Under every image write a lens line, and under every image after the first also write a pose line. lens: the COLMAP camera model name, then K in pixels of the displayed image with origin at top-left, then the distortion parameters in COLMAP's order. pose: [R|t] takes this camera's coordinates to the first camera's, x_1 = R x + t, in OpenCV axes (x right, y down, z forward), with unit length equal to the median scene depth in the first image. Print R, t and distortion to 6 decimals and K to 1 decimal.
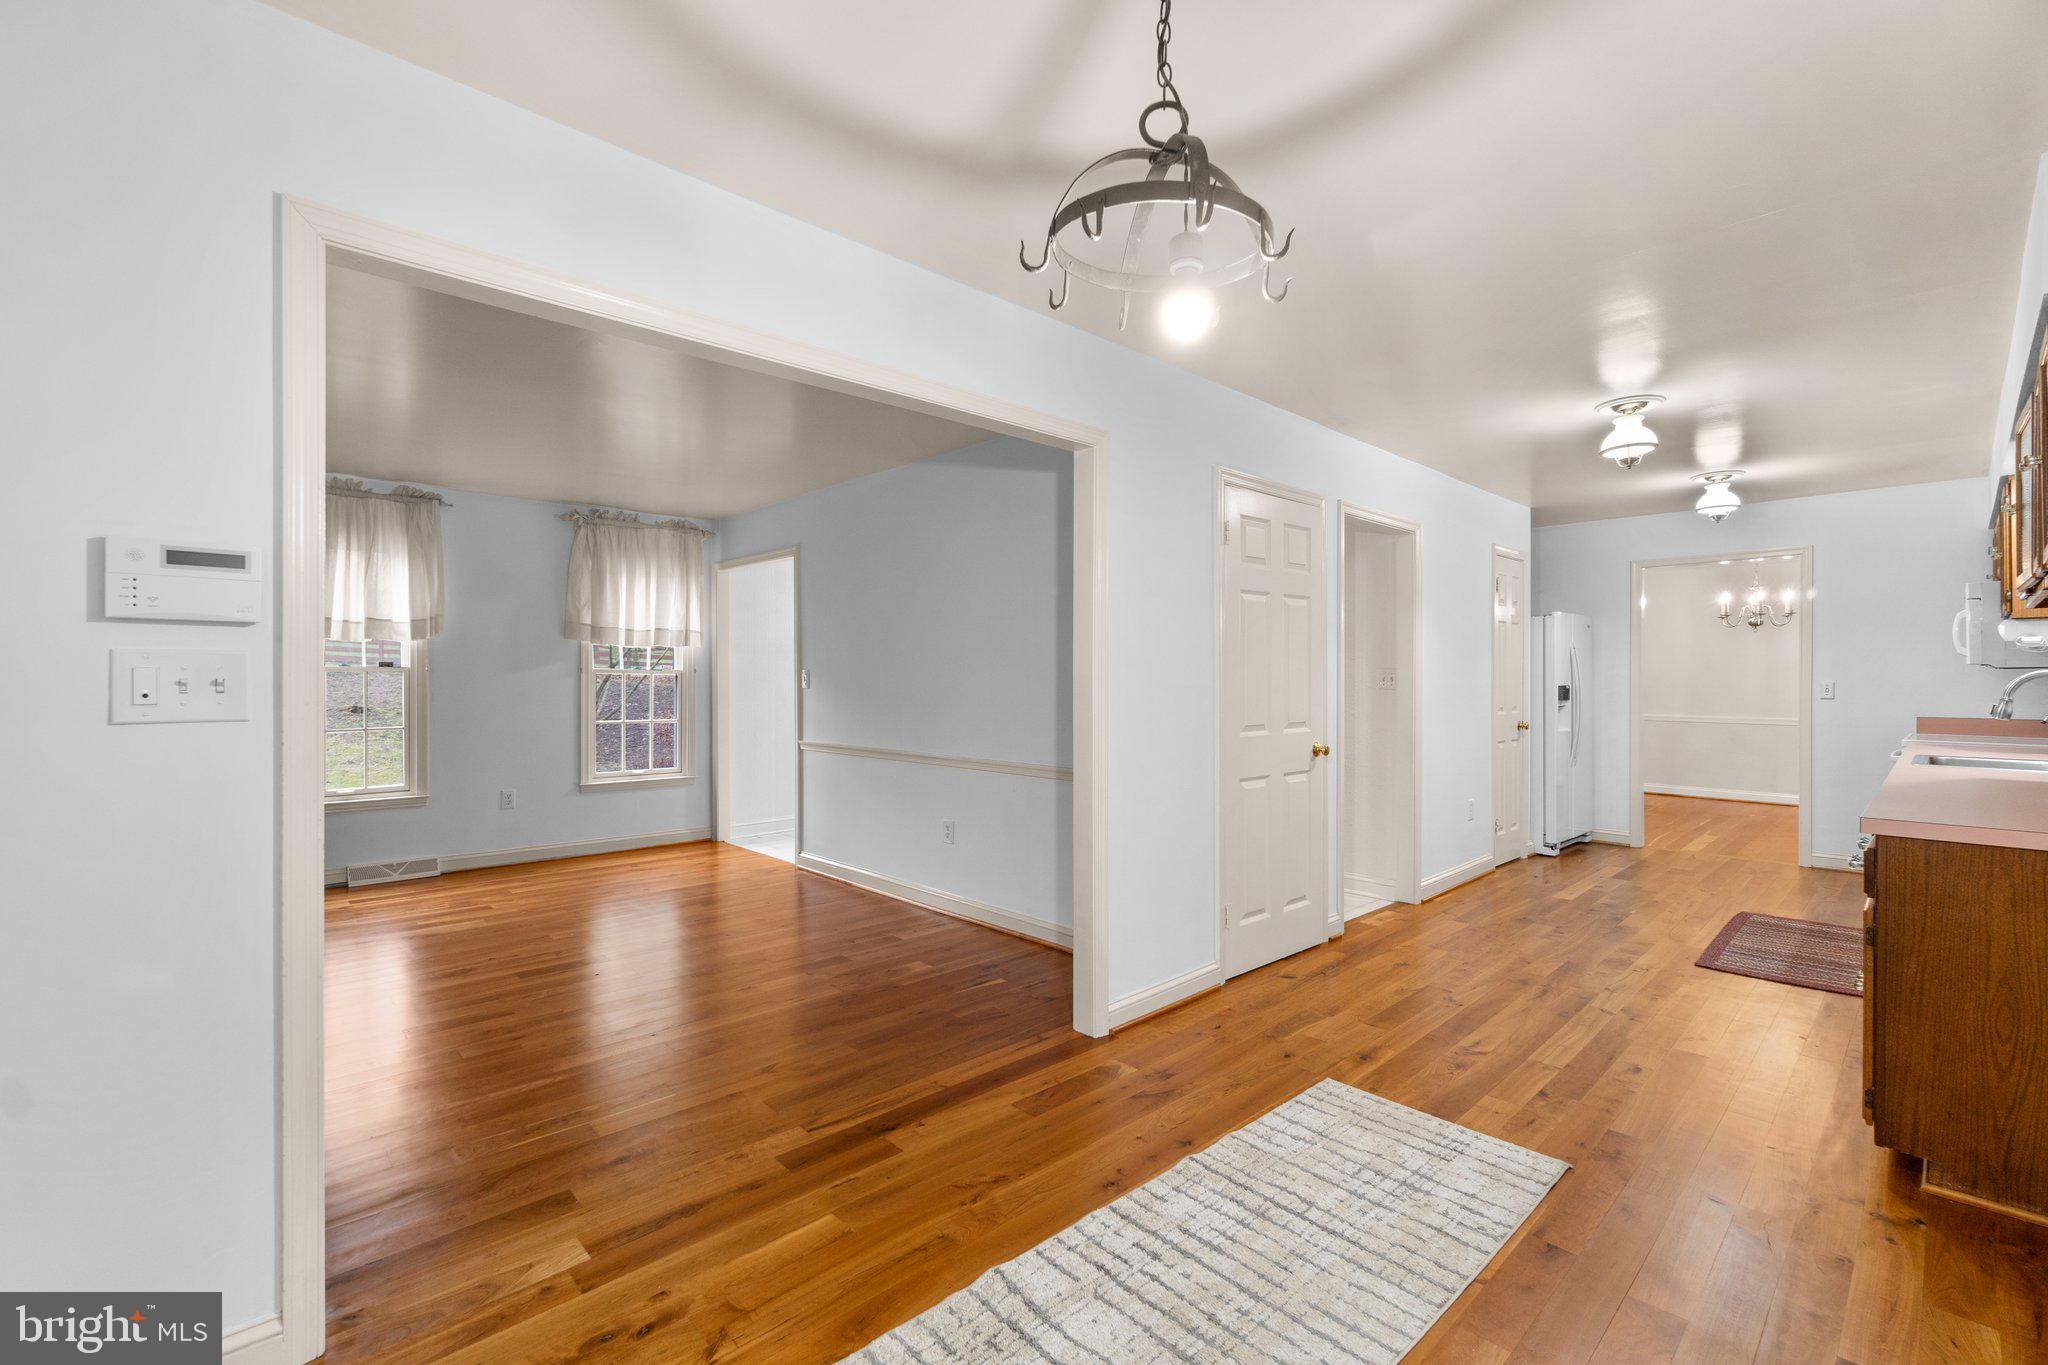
lens RADIAL K [[869.1, 0, 1018.6], [0, 869.1, 684.7], [0, 0, 1]] dist [-0.009987, -0.000049]
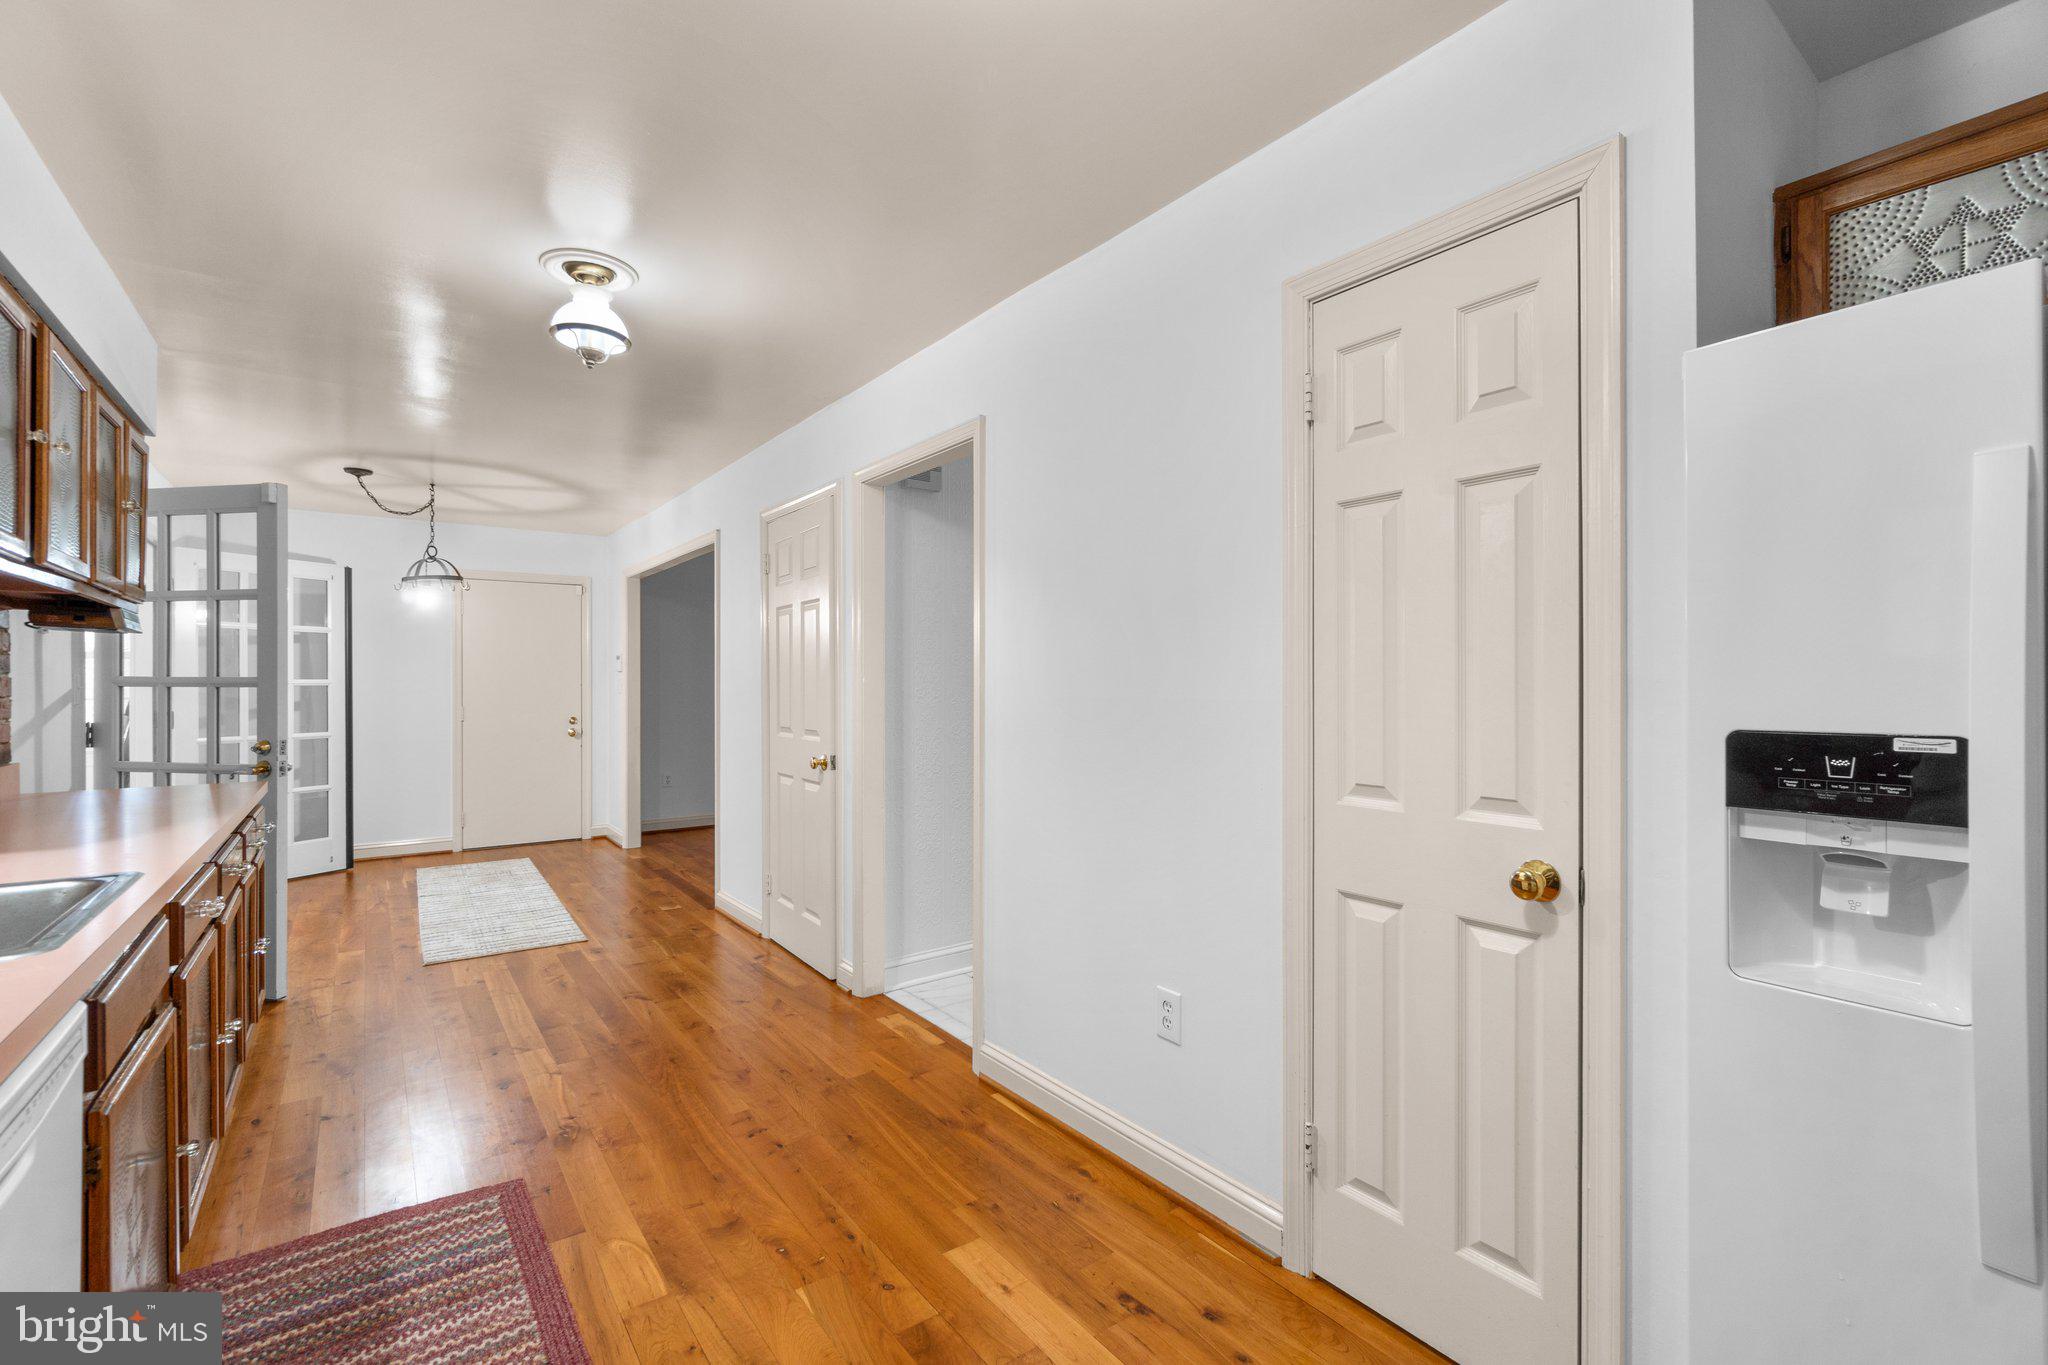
lens RADIAL K [[886.8, 0, 1020.4], [0, 886.8, 681.4], [0, 0, 1]] dist [-0.005990, 0.000307]
pose [[-0.105709, 0.000183, -0.994397, 0.834423], [-0.005922, 0.999982, 0.000814, -0.008338], [0.994379, 0.005975, -0.105706, 0.868699]]
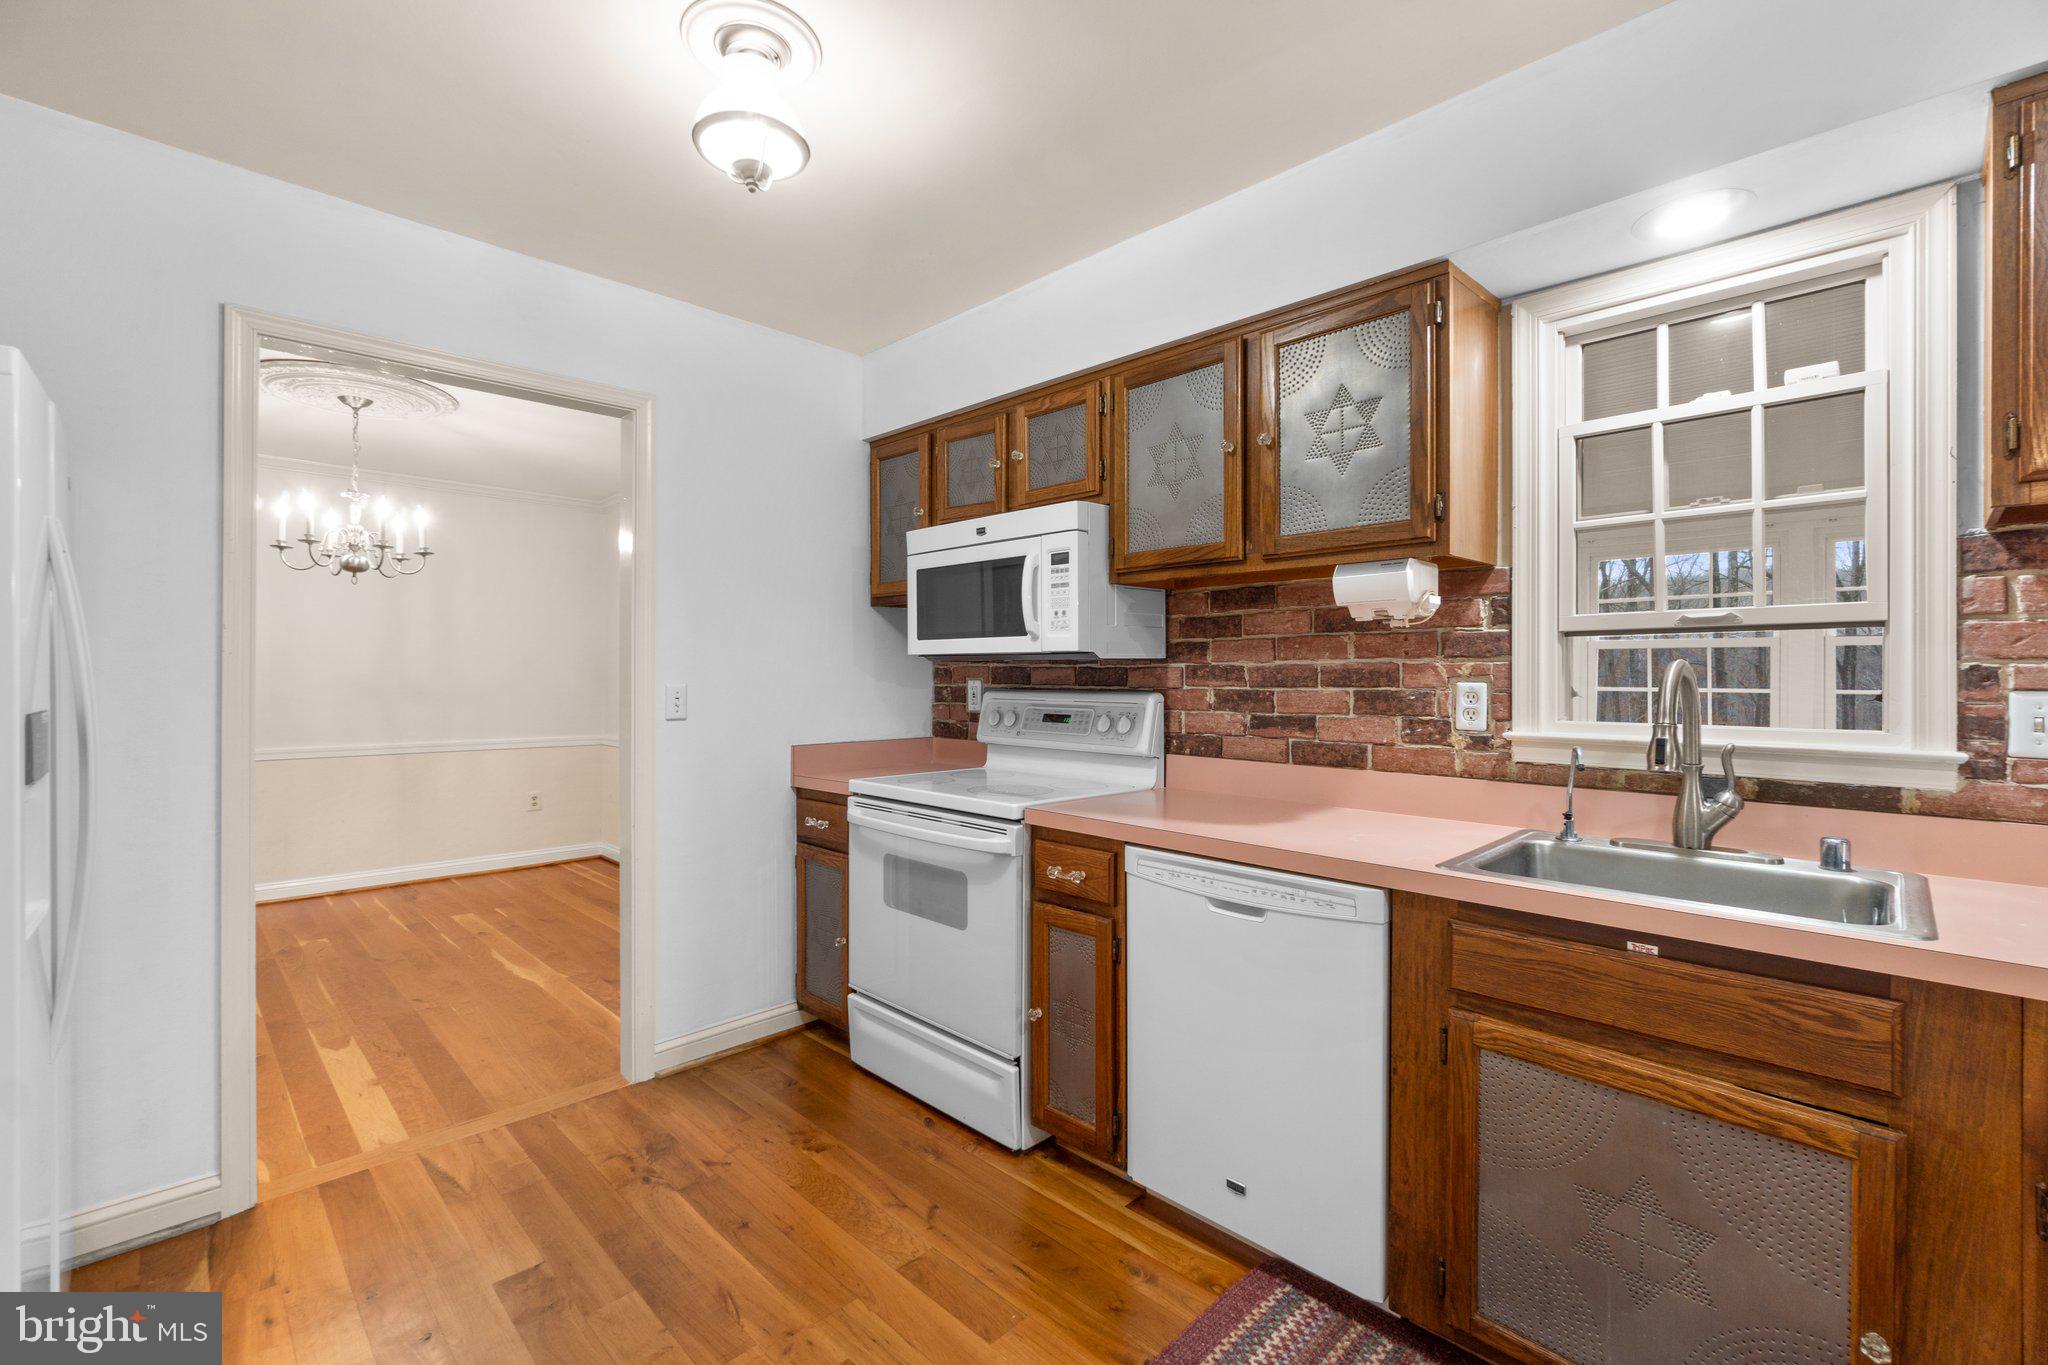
lens RADIAL K [[880.6, 0, 1019.6], [0, 880.6, 676.7], [0, 0, 1]] dist [-0.000792, -0.000363]
pose [[-0.040072, -0.000292, 0.999197, 0.405942], [0.007892, 0.999969, 0.000608, -0.006510], [-0.999166, 0.007910, -0.040068, 0.772630]]
